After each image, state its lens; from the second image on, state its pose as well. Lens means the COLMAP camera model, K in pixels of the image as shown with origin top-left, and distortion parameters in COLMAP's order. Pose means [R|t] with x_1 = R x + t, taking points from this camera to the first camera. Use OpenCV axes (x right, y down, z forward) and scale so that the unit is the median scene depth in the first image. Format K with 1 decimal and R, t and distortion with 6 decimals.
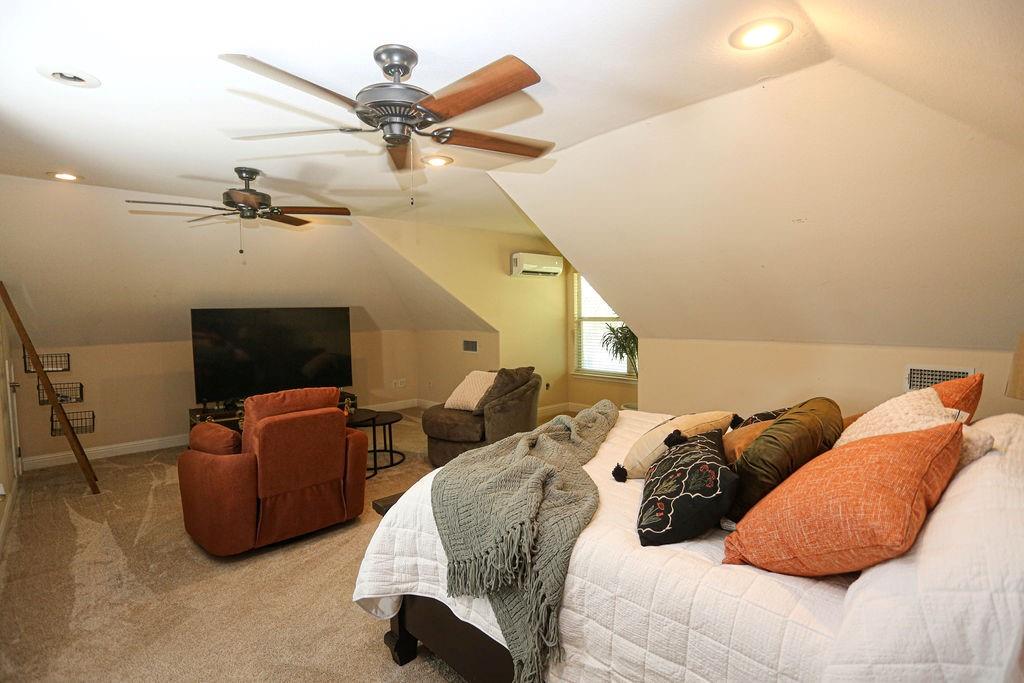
lens RADIAL K [[506.1, 0, 516.6], [0, 506.1, 343.3], [0, 0, 1]] dist [-0.059704, 0.023574]
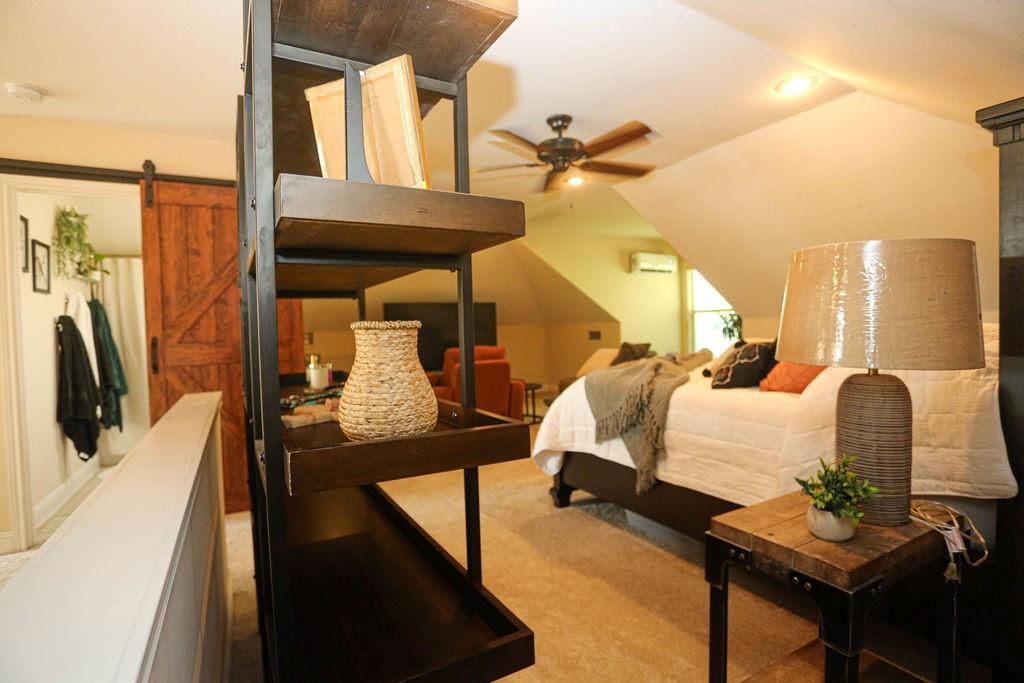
lens RADIAL K [[506.1, 0, 514.9], [0, 506.1, 341.7], [0, 0, 1]] dist [-0.059704, 0.023574]
pose [[0.973144, -0.006994, -0.230092, -0.012229], [-0.000450, 0.999479, -0.032284, 0.220279], [0.230198, 0.031521, 0.972633, -0.654507]]
